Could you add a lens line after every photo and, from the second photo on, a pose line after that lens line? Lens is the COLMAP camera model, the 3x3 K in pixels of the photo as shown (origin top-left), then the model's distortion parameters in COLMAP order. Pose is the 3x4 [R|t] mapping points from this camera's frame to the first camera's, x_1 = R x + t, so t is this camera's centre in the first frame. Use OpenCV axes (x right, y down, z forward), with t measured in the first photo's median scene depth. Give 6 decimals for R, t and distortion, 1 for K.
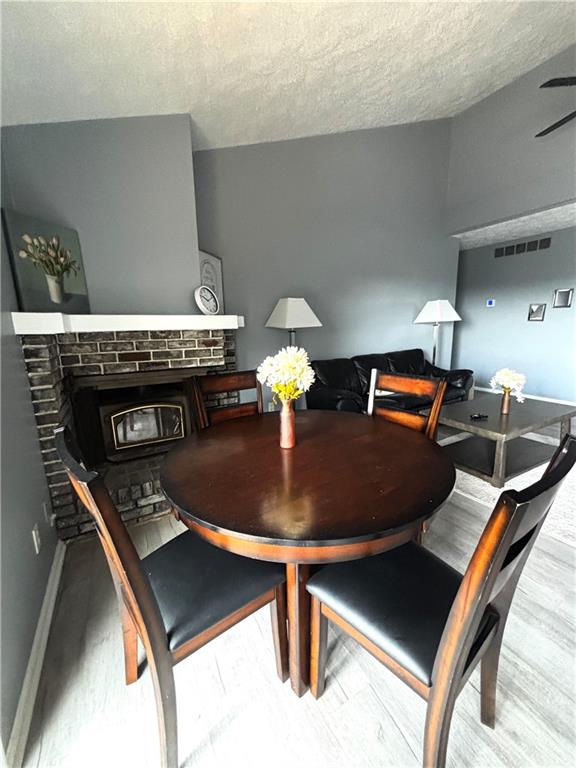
lens RADIAL K [[310.9, 0, 290.4], [0, 310.9, 383.4], [0, 0, 1]] dist [0.007989, -0.000095]
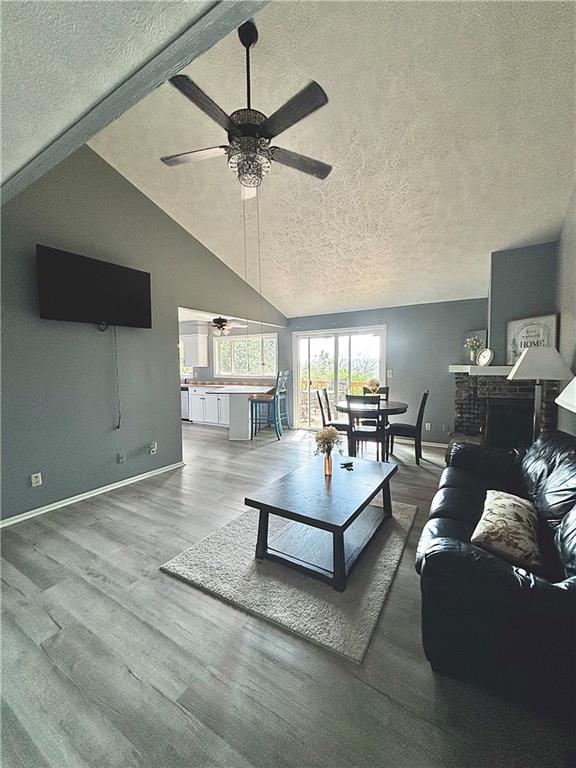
lens RADIAL K [[310.9, 0, 290.4], [0, 310.9, 383.4], [0, 0, 1]] dist [0.007989, -0.000095]
pose [[-0.880030, 0.053115, -0.471939, 1.365537], [-0.065996, 0.970408, 0.232279, -0.447811], [0.470310, 0.235559, -0.850482, 1.943322]]
